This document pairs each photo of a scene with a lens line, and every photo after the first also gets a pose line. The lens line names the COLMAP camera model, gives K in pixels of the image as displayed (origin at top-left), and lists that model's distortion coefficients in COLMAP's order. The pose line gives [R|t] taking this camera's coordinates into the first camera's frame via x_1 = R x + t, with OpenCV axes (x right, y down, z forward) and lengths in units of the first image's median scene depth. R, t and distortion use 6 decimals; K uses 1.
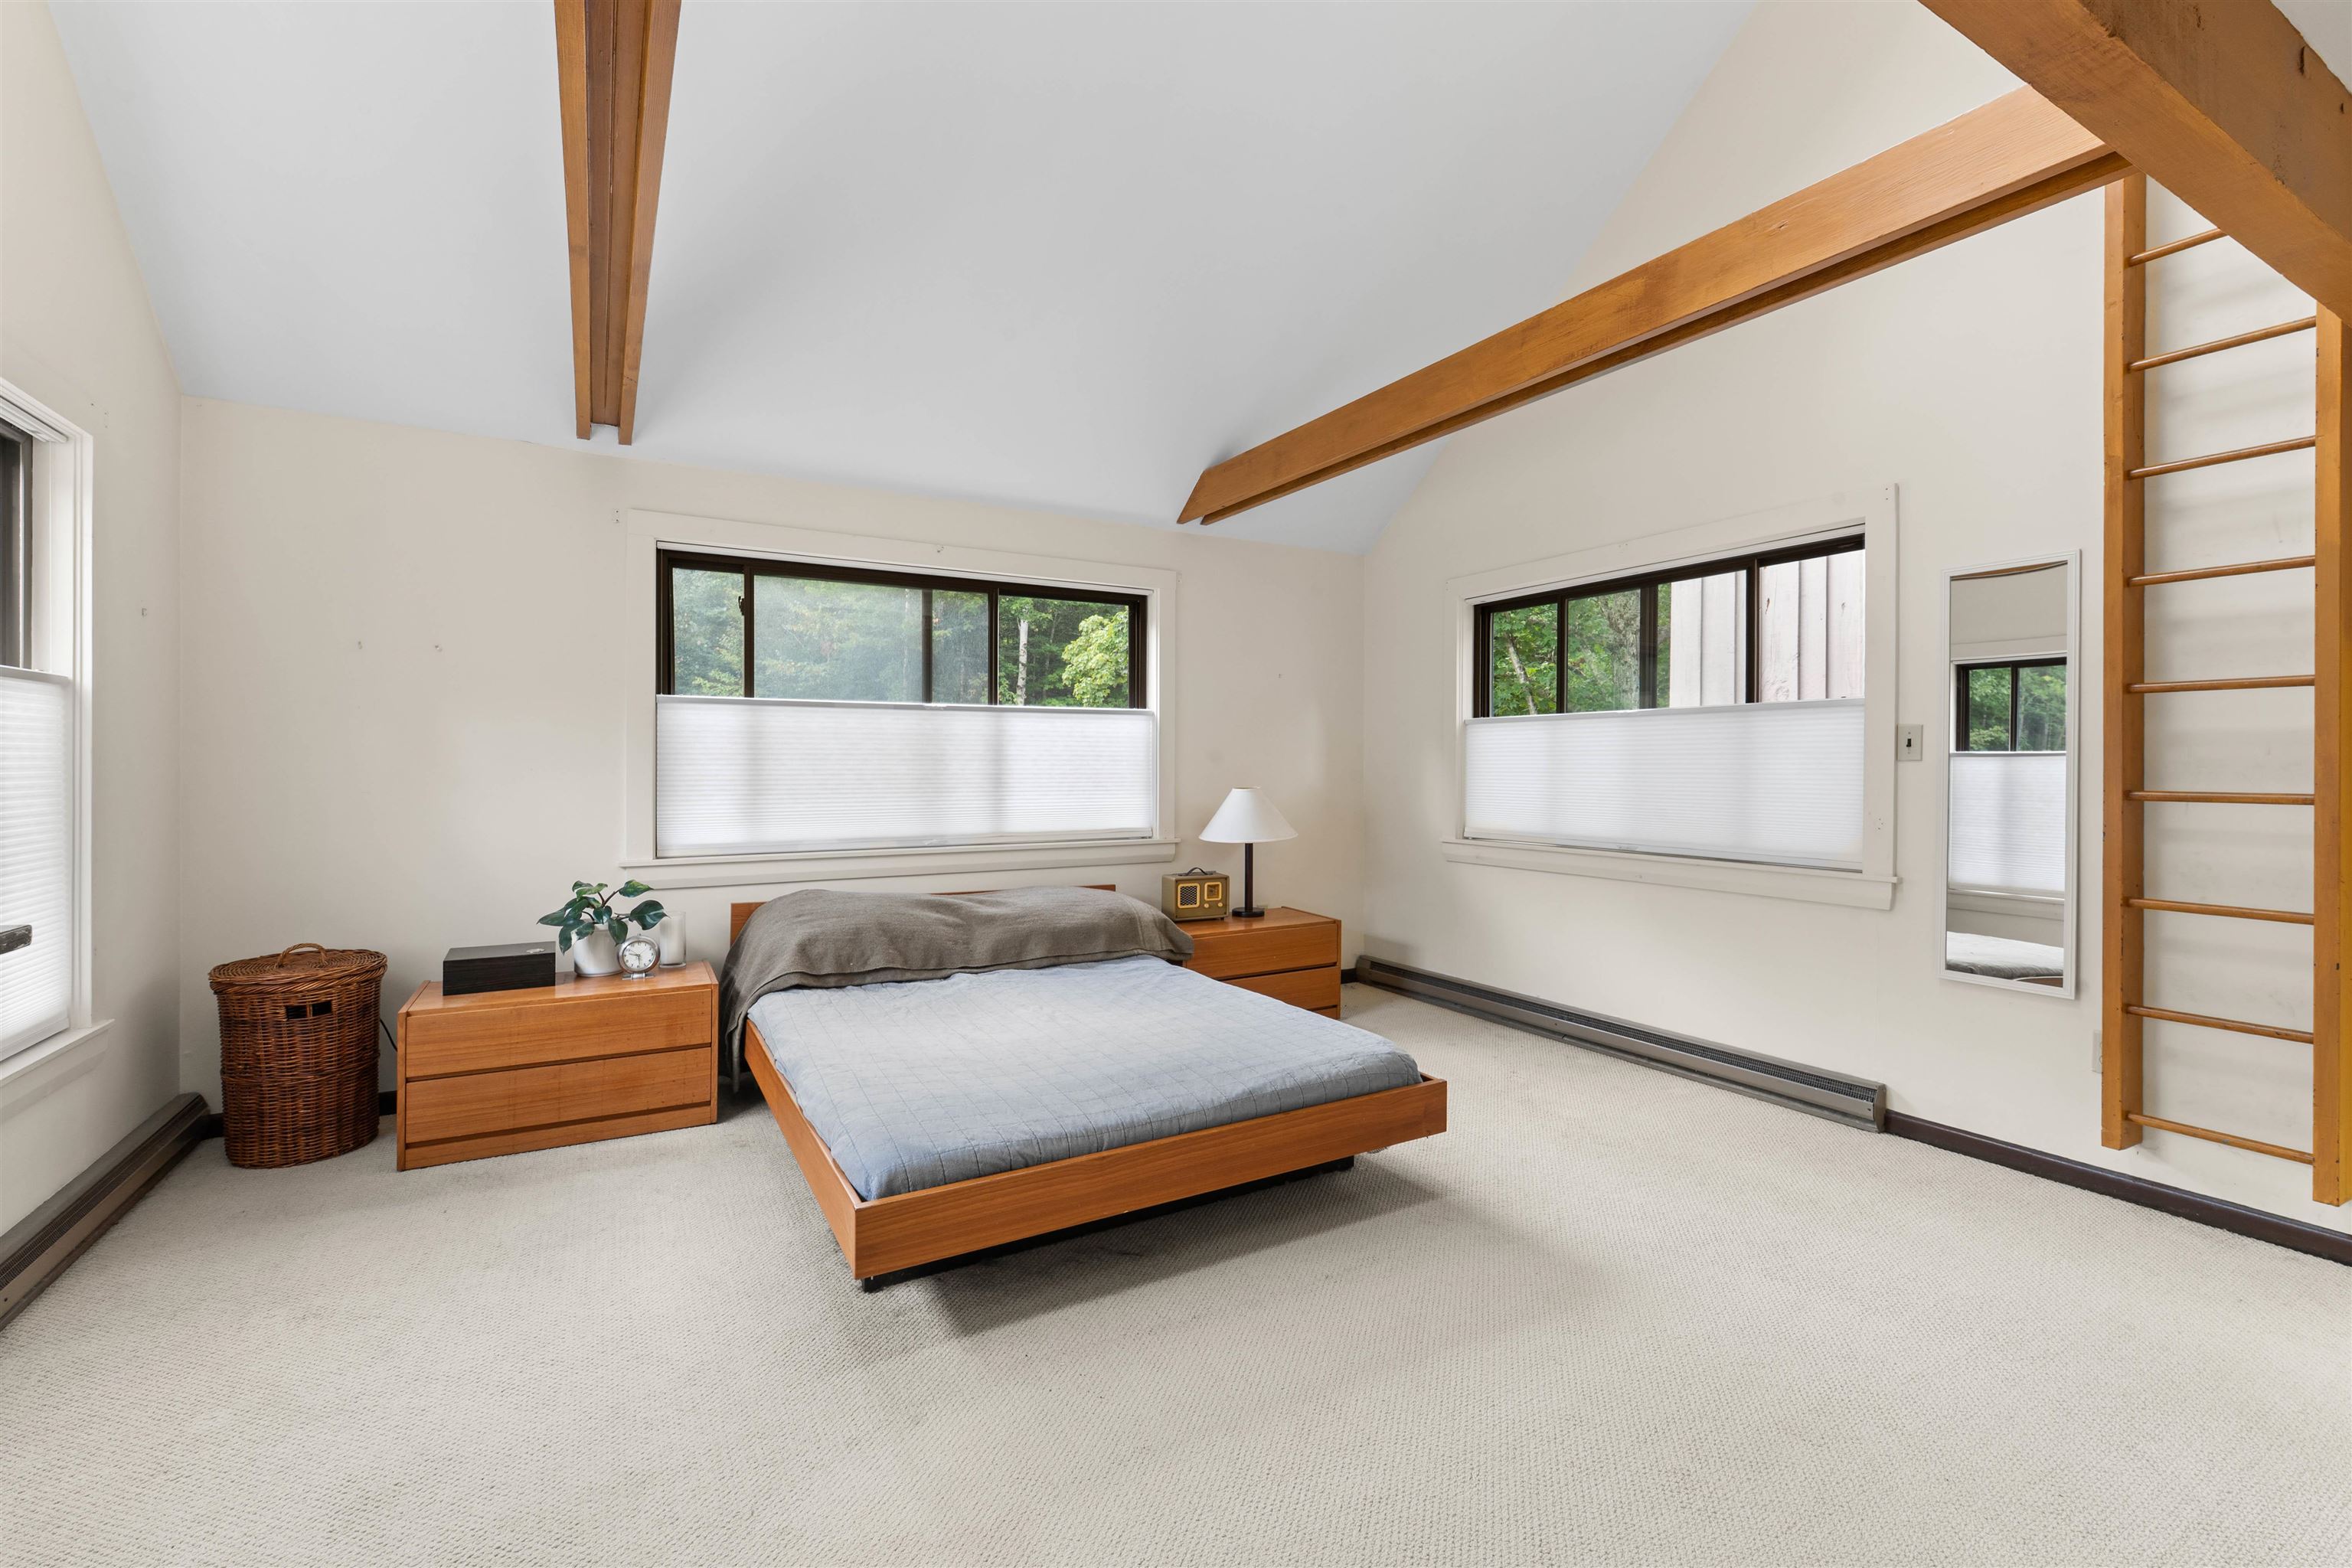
lens RADIAL K [[1012.4, 0, 1167.7], [0, 1012.4, 771.1], [0, 0, 1]] dist [-0.000763, -0.000234]
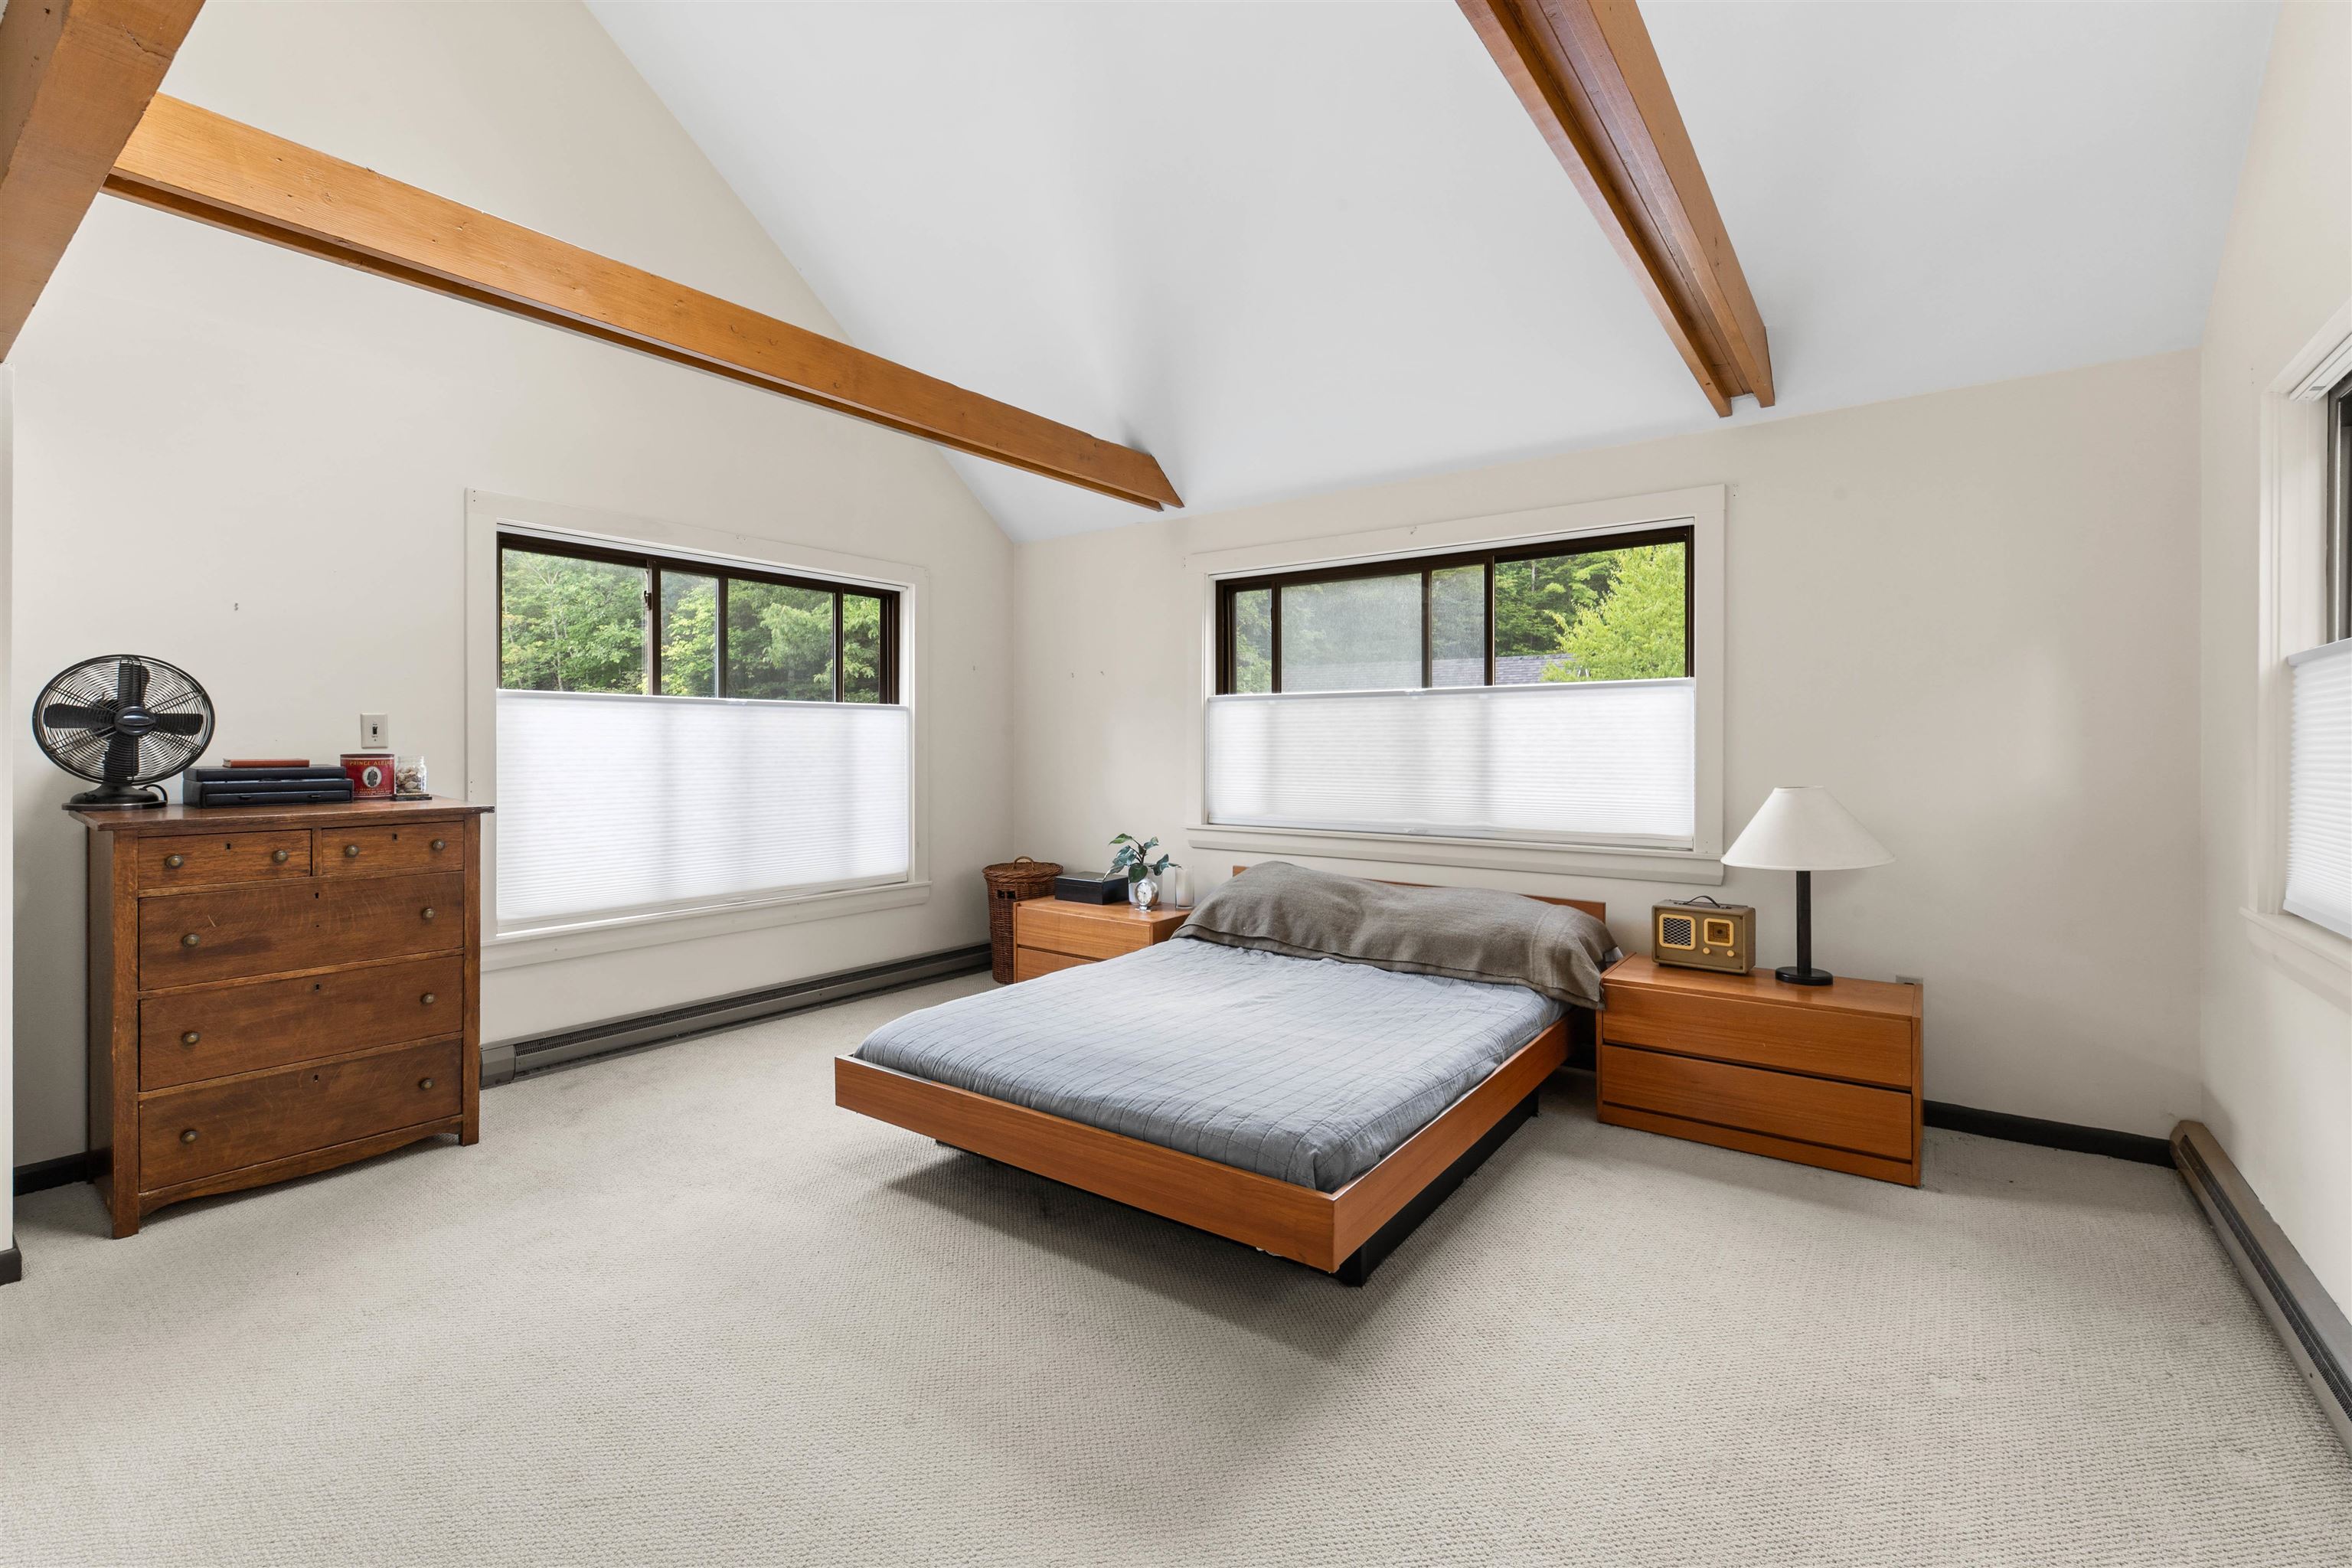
lens RADIAL K [[1012.4, 0, 1185.3], [0, 1012.4, 744.3], [0, 0, 1]] dist [-0.000763, -0.000234]
pose [[0.413790, -0.002520, -0.910369, 0.610956], [-0.008164, 0.999946, -0.006479, -0.005138], [0.910336, 0.010113, 0.413747, 0.425025]]
